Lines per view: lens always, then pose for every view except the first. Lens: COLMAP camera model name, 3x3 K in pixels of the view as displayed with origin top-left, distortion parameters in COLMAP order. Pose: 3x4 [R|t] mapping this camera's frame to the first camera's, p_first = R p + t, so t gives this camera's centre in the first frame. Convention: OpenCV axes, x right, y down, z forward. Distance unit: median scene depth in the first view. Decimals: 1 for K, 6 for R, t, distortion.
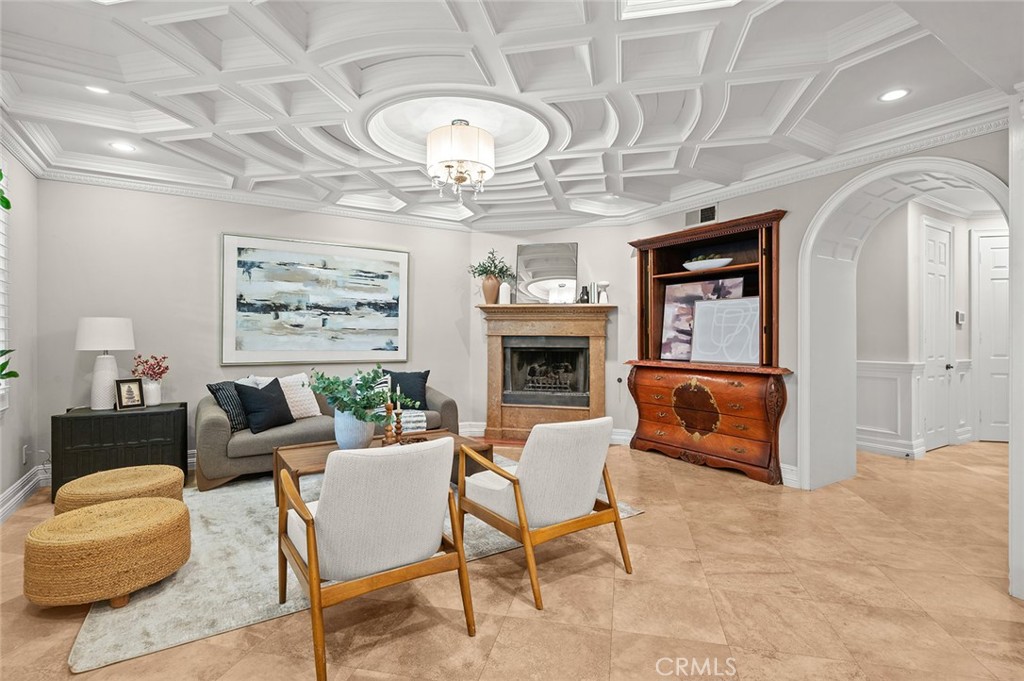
lens RADIAL K [[500.1, 0, 513.0], [0, 500.1, 334.5], [0, 0, 1]] dist [0.001802, 0.000129]
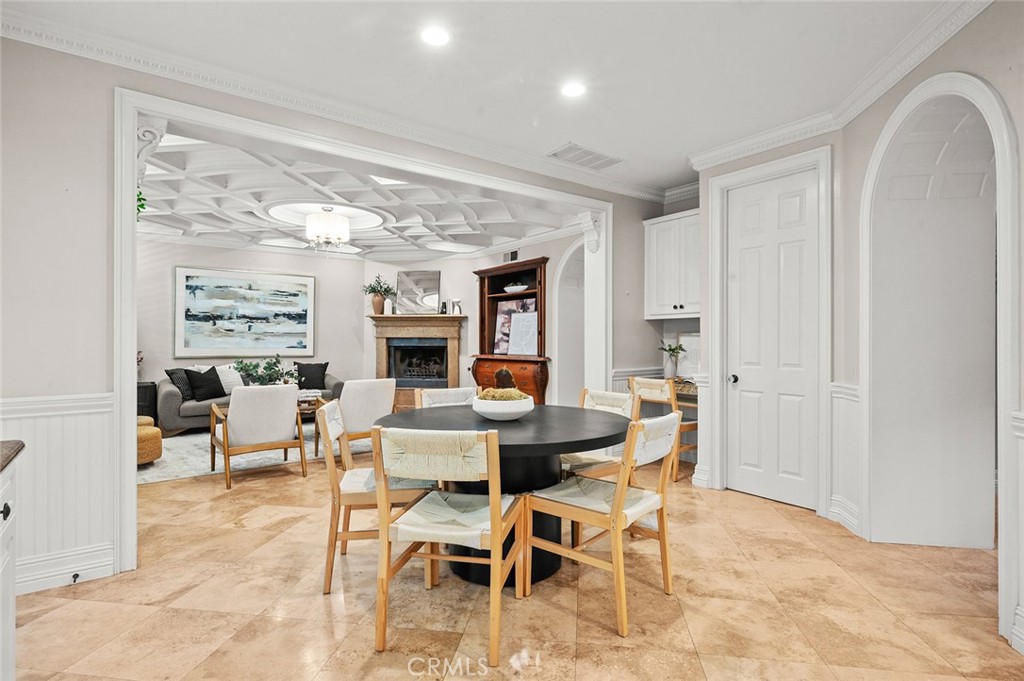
lens RADIAL K [[510.4, 0, 511.1], [0, 510.4, 337.6], [0, 0, 1]] dist [-0.000246, -0.000039]
pose [[0.997329, -0.001381, 0.073032, 0.246874], [0.001539, 0.999997, -0.002109, 0.006930], [-0.073029, 0.002216, 0.997327, -0.477487]]
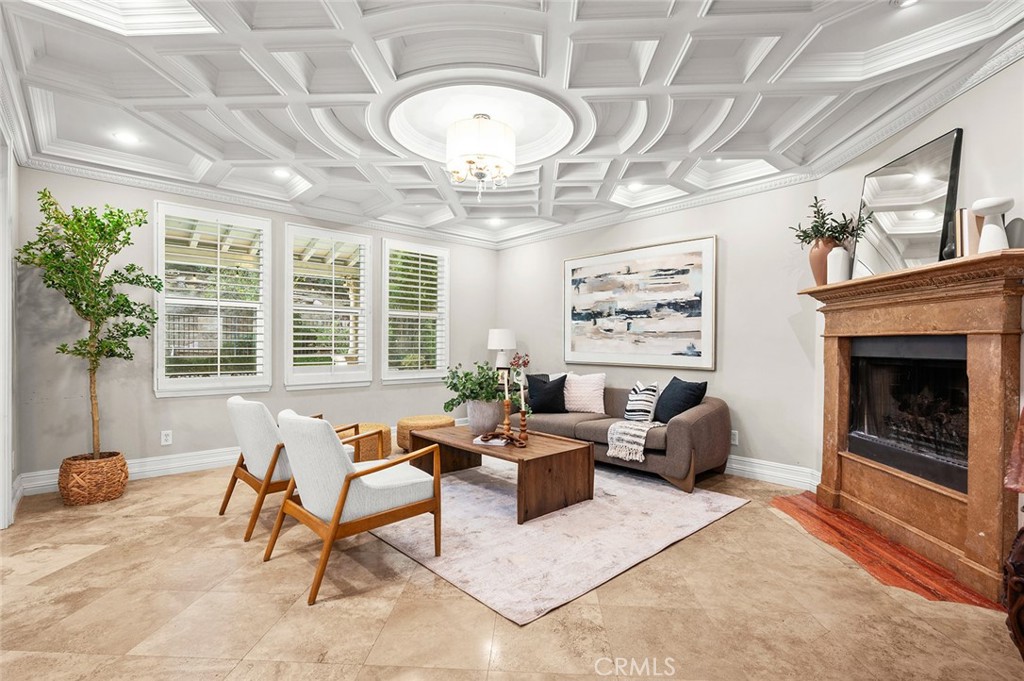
lens RADIAL K [[472.7, 0, 508.9], [0, 472.7, 344.6], [0, 0, 1]] dist [0.000546, 0.000108]
pose [[0.167955, -0.001843, -0.985793, 0.535736], [-0.003860, 0.999989, -0.002528, 0.016645], [0.985787, 0.004230, 0.167946, 0.588688]]
